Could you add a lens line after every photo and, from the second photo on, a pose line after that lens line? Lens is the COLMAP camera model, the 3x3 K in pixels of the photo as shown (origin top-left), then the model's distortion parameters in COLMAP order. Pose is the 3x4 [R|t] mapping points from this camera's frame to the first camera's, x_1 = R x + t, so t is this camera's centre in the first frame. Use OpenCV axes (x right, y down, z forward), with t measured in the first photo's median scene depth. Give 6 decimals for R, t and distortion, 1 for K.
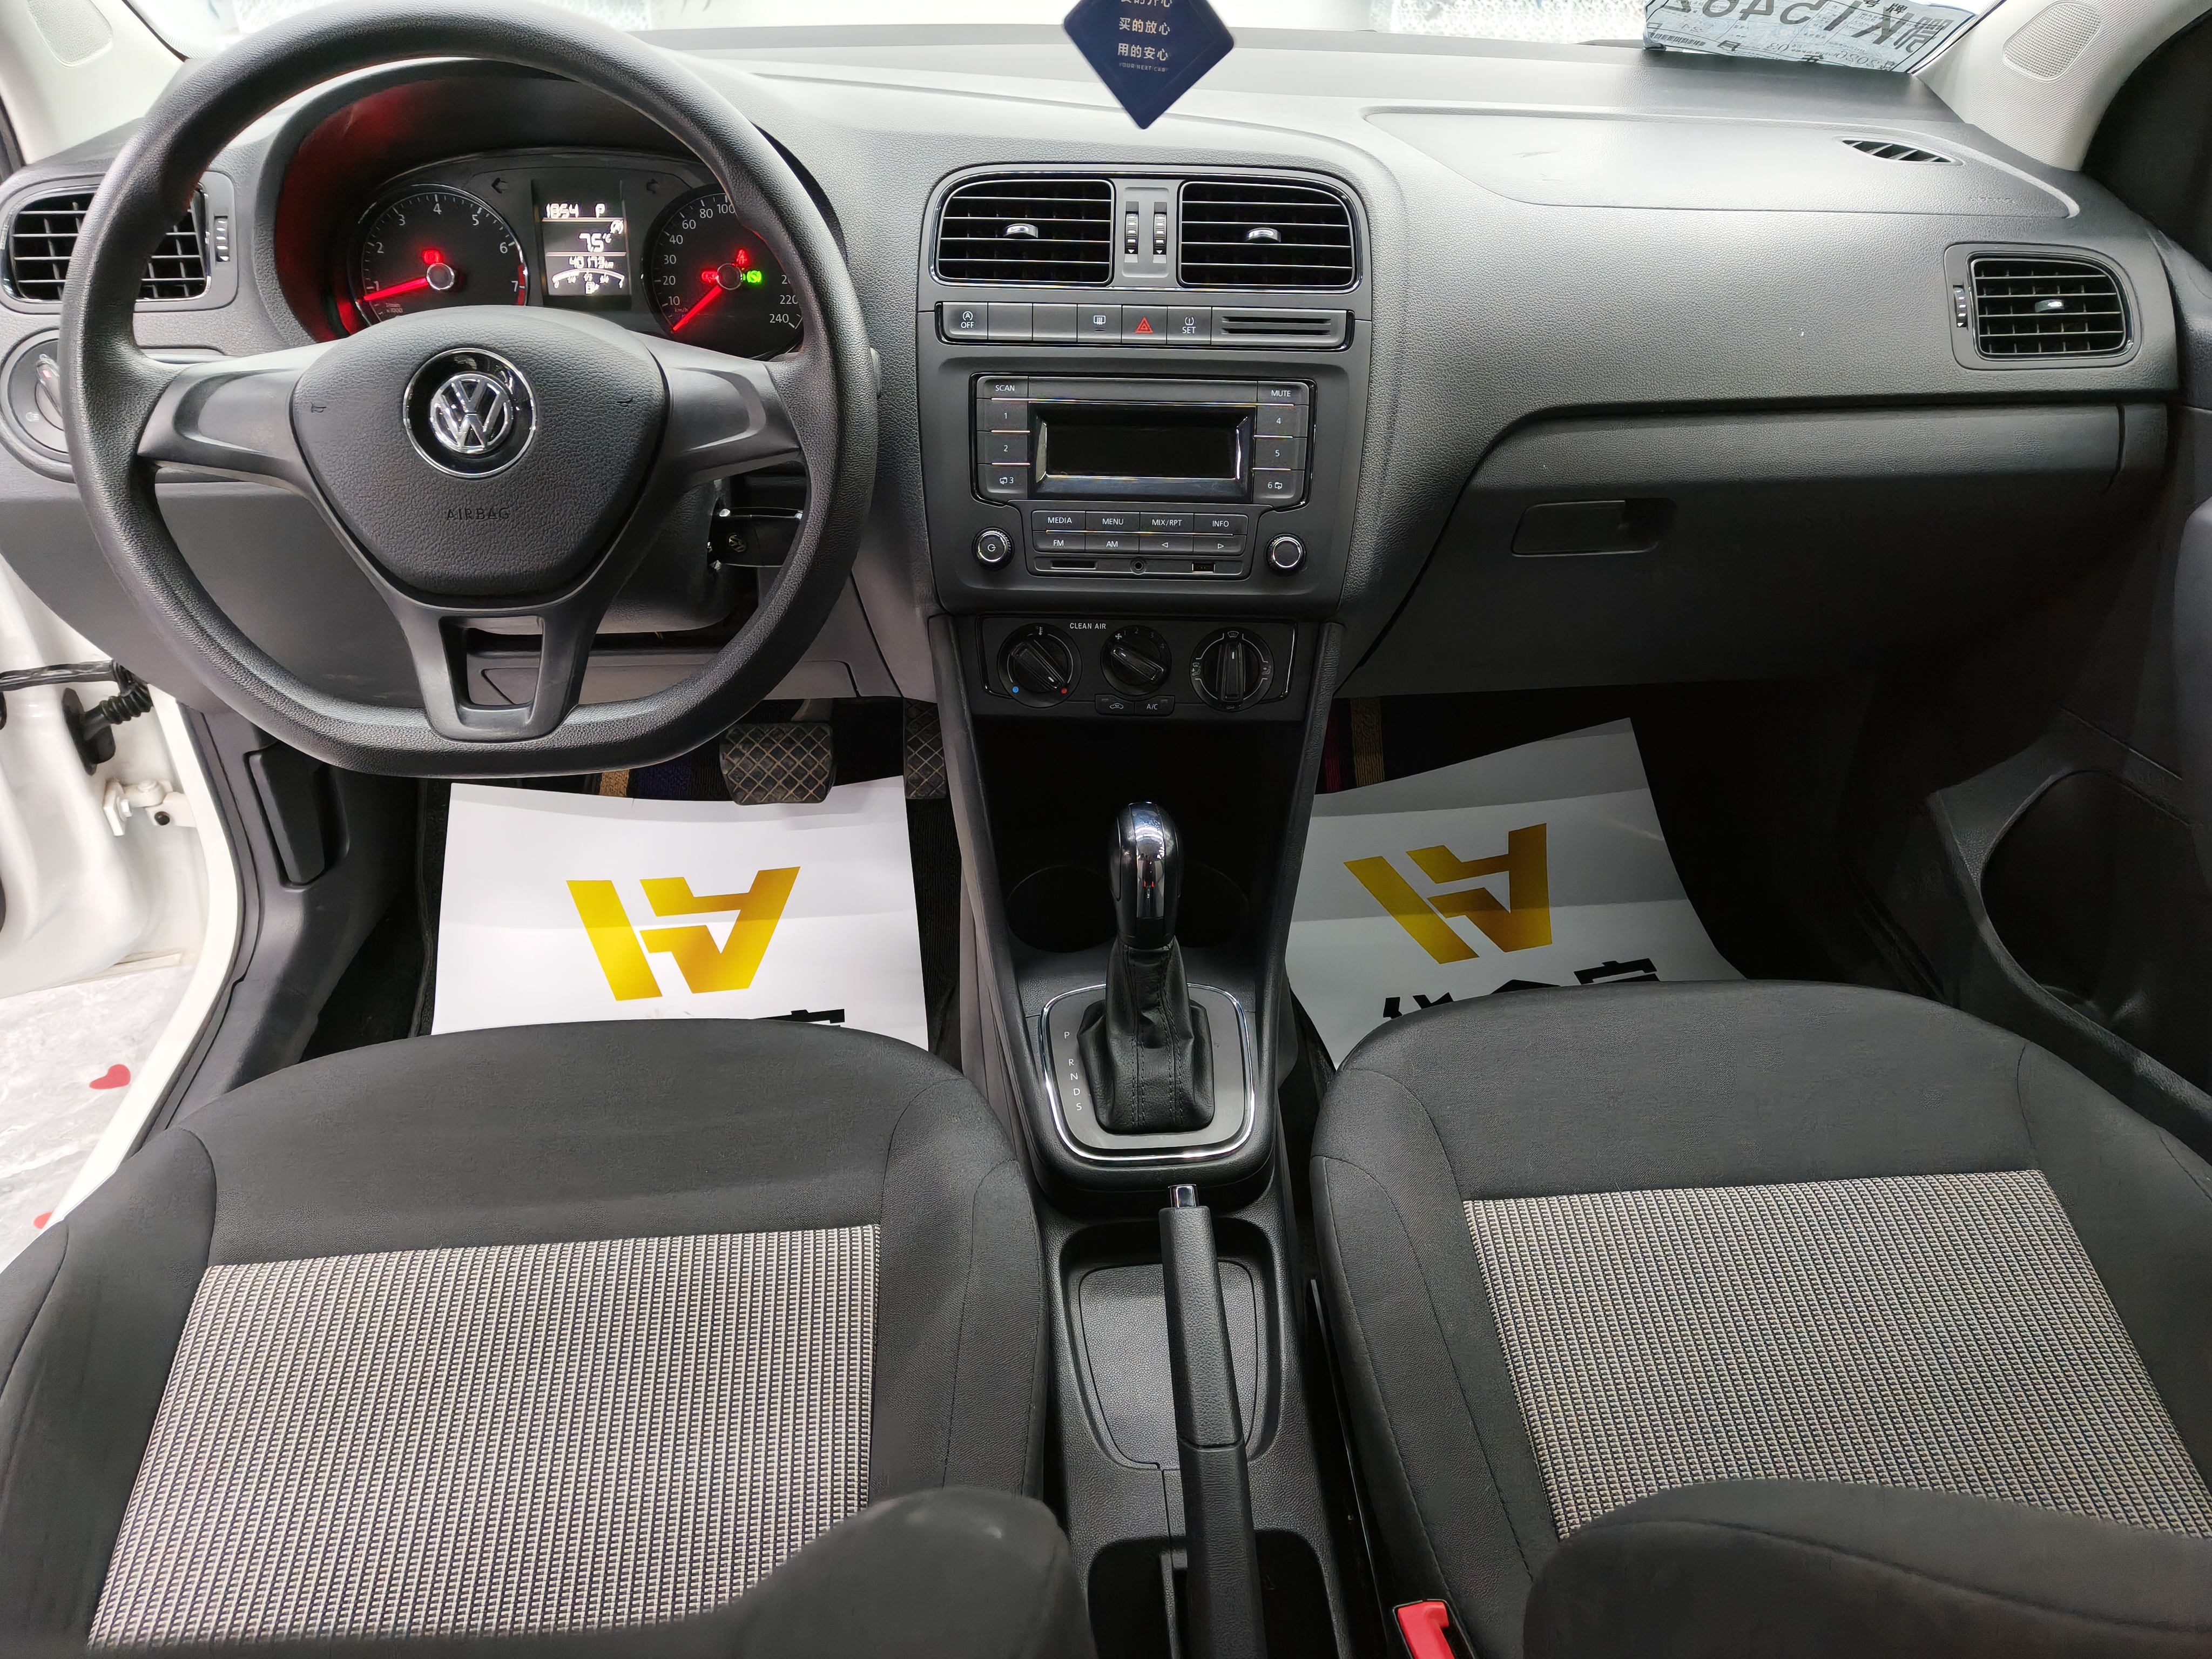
lens RADIAL K [[1534.2, 0, 1118.3], [0, 1534.2, 797.2], [0, 0, 1]] dist [0.023517, -0.014150]
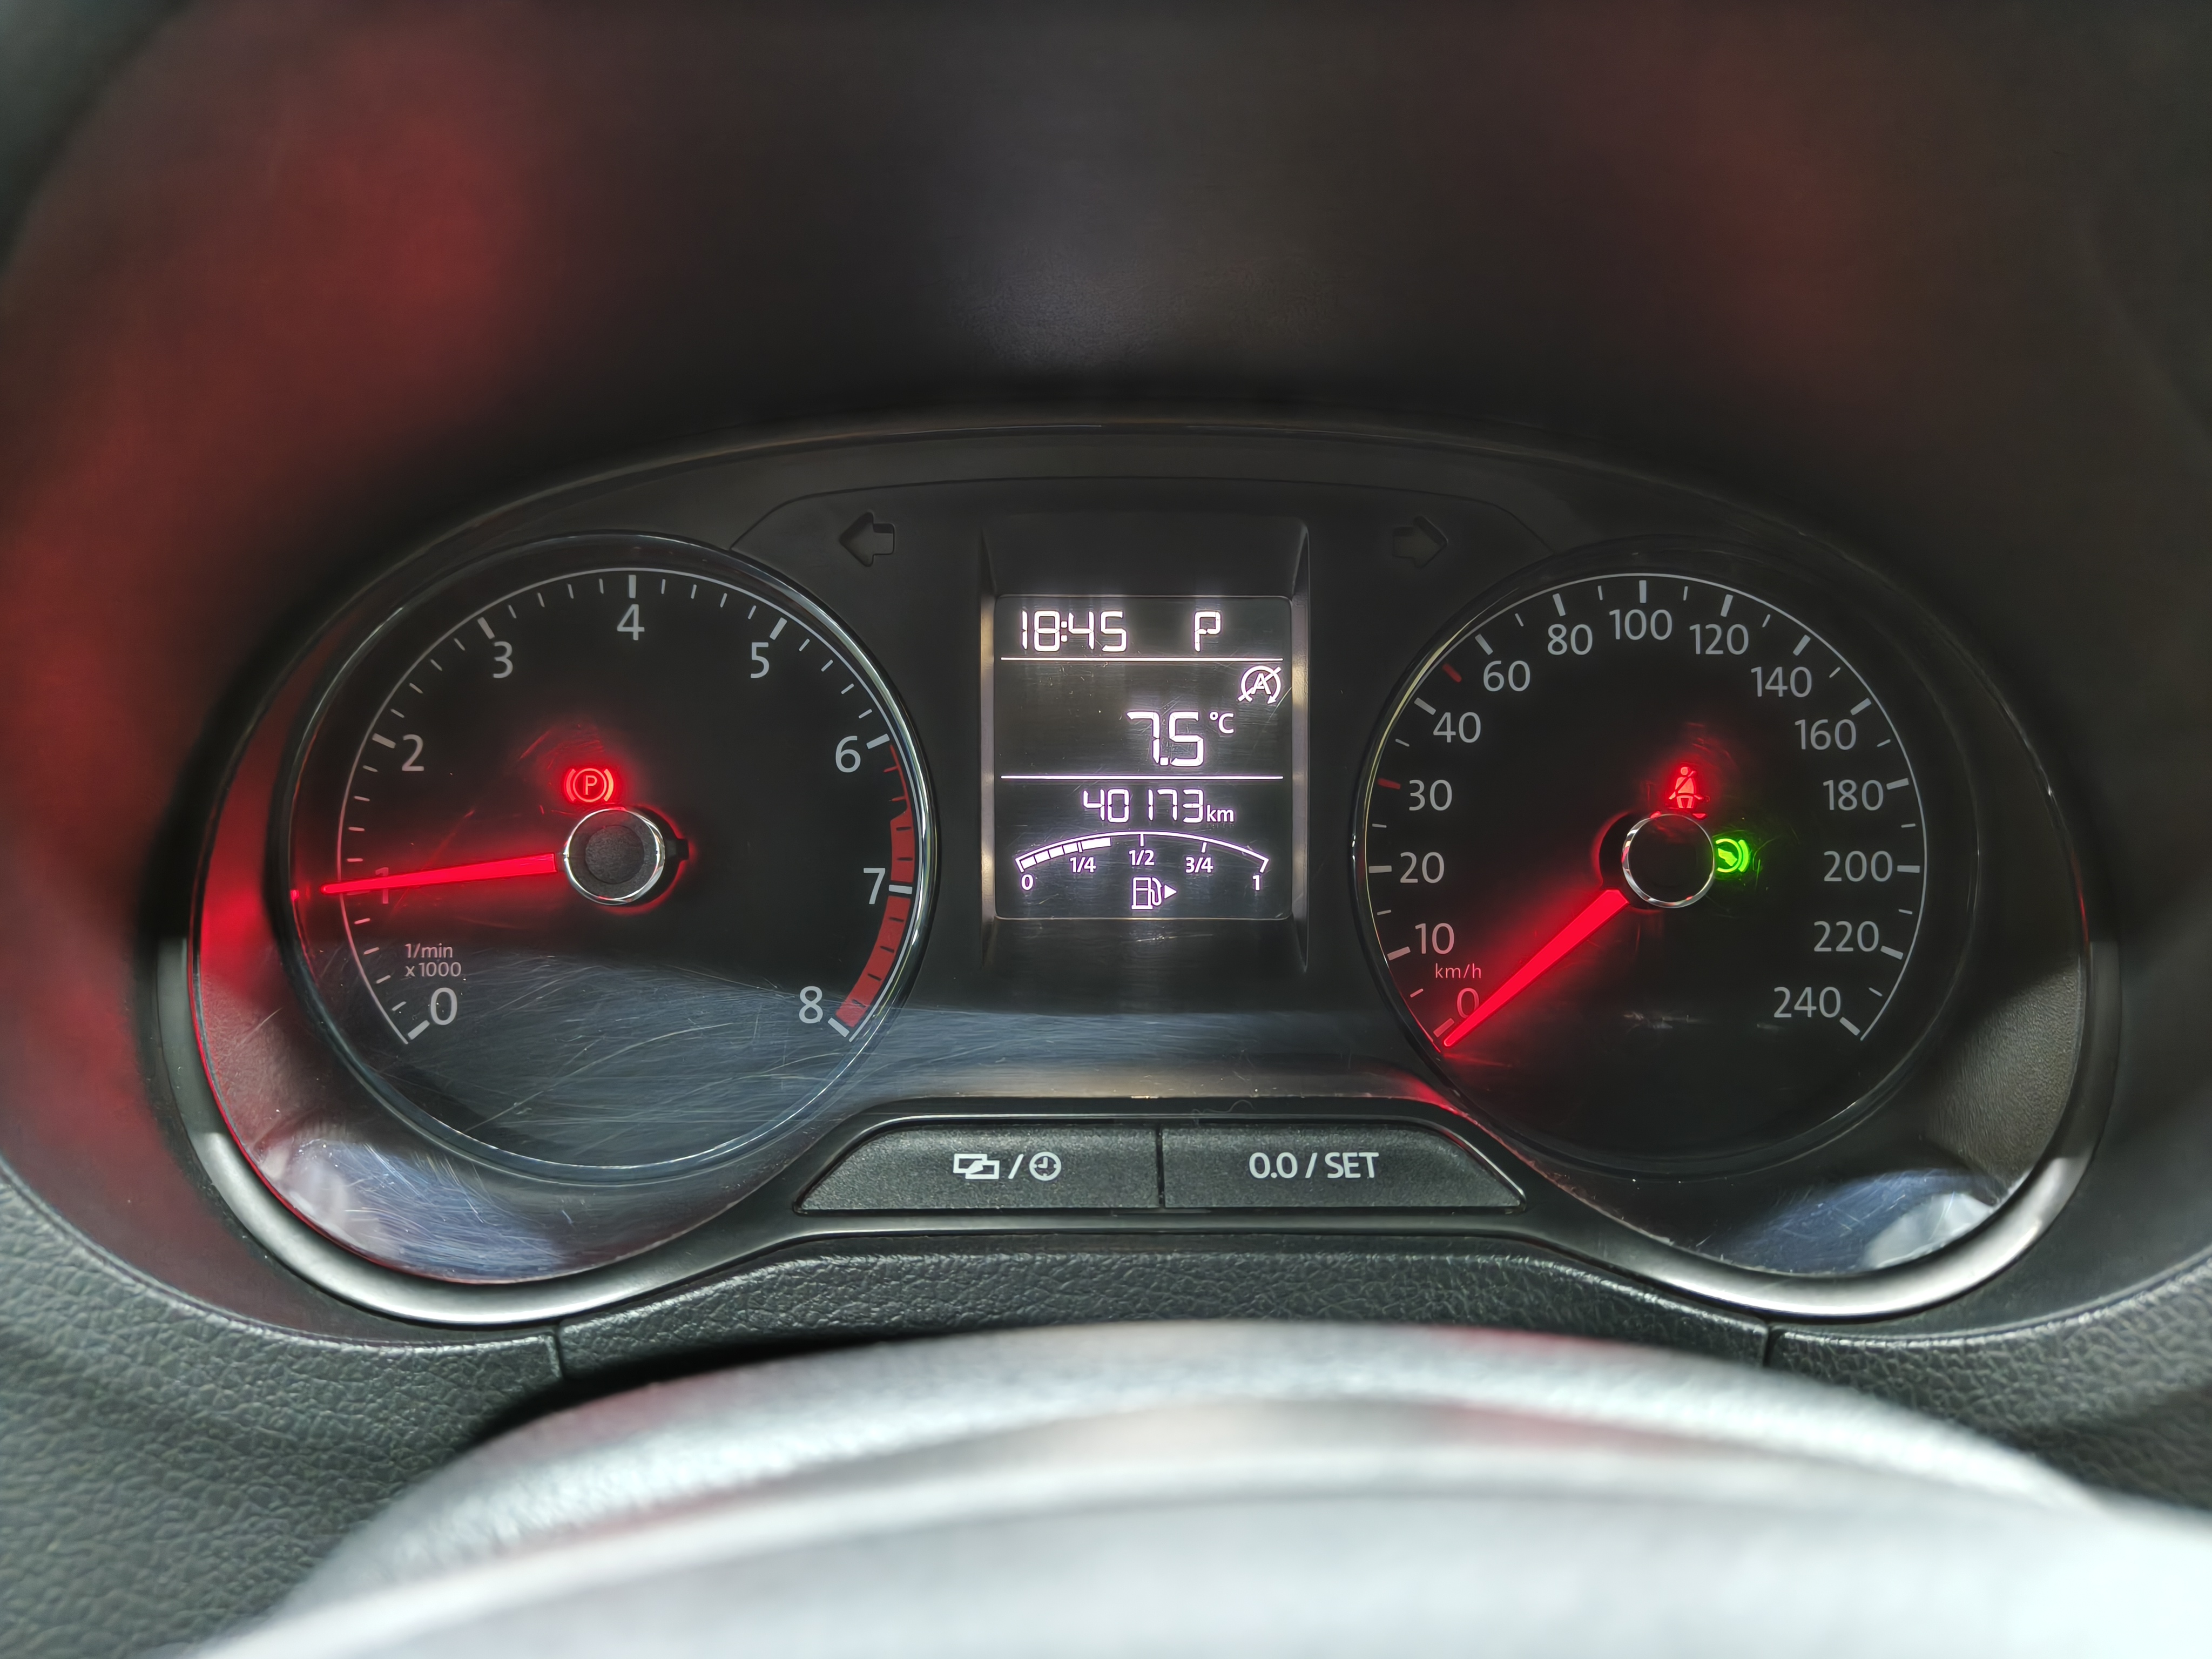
lens RADIAL K [[1534.2, 0, 1114.9], [0, 1534.2, 814.0], [0, 0, 1]] dist [0.023517, -0.014150]
pose [[0.996813, 0.015866, -0.078181, -0.330839], [-0.033496, 0.972690, -0.229680, -0.285426], [0.072402, 0.231566, 0.970121, 0.743182]]
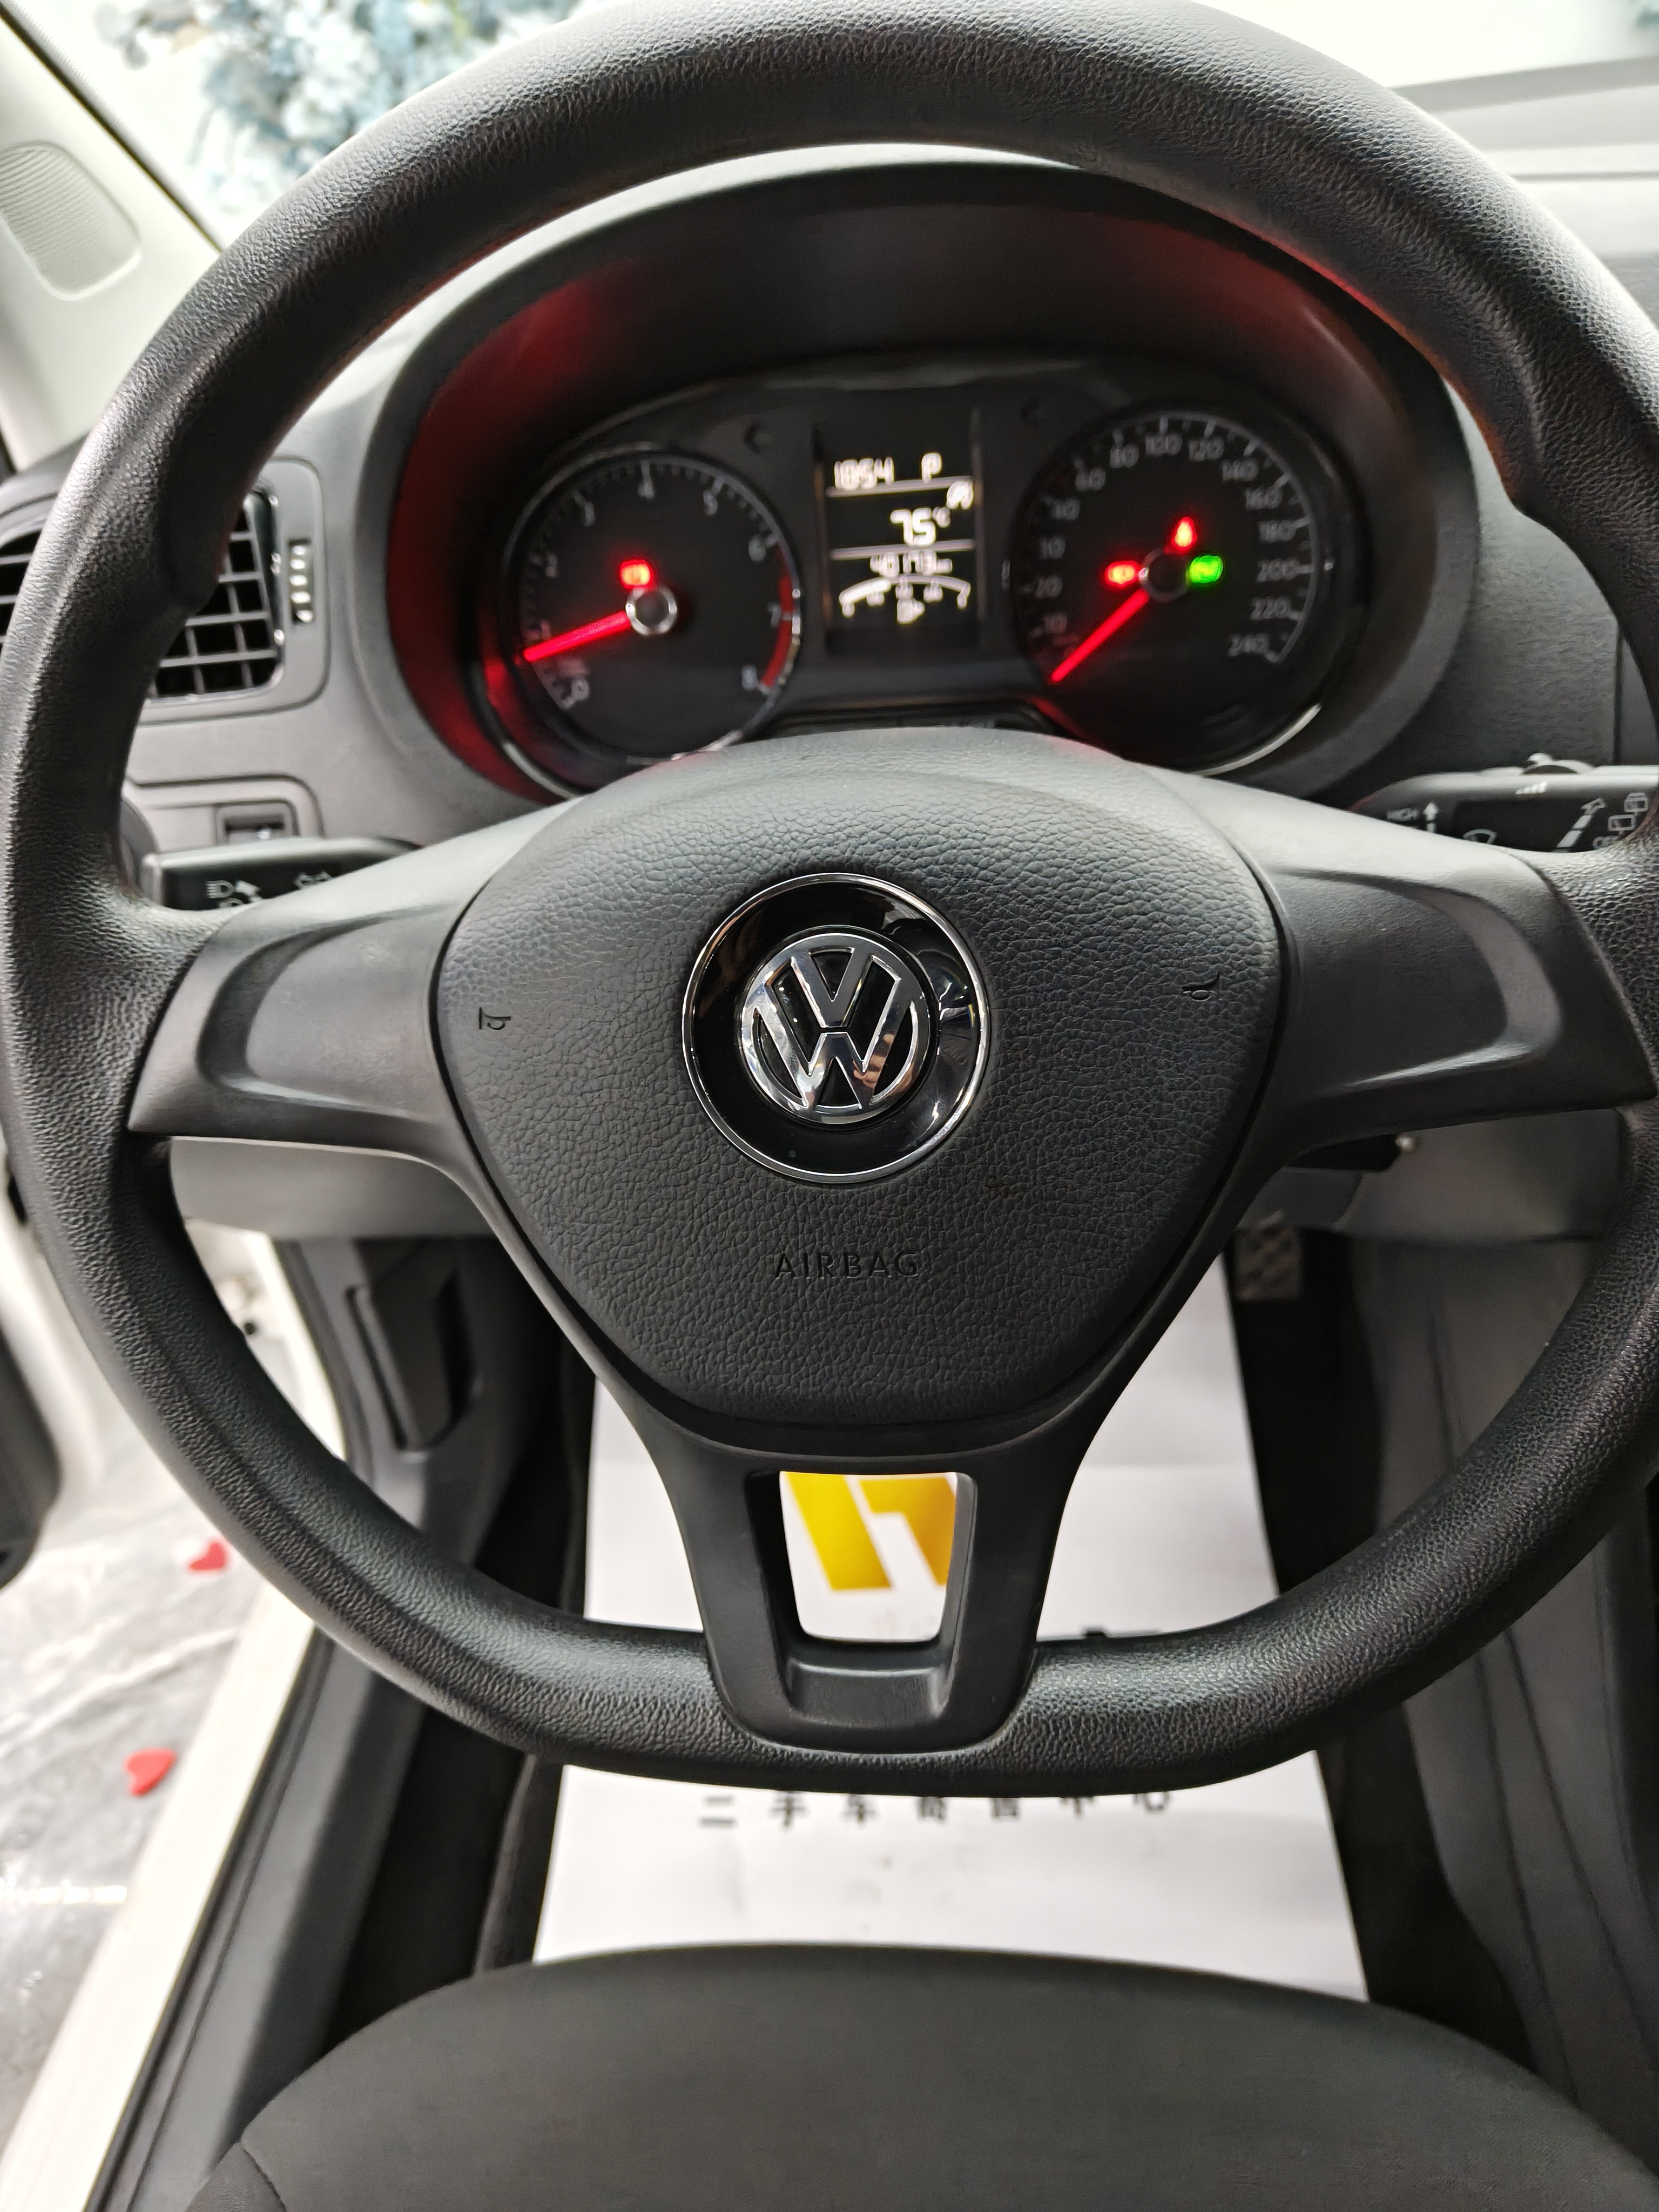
lens RADIAL K [[1534.2, 0, 799.5], [0, 1534.2, 1075.8], [0, 0, 1]] dist [0.023517, -0.014150]
pose [[0.973446, 0.014504, -0.228459, -0.255075], [-0.001976, 0.998486, 0.054969, -0.197686], [0.228910, -0.053058, 0.972001, 0.455534]]
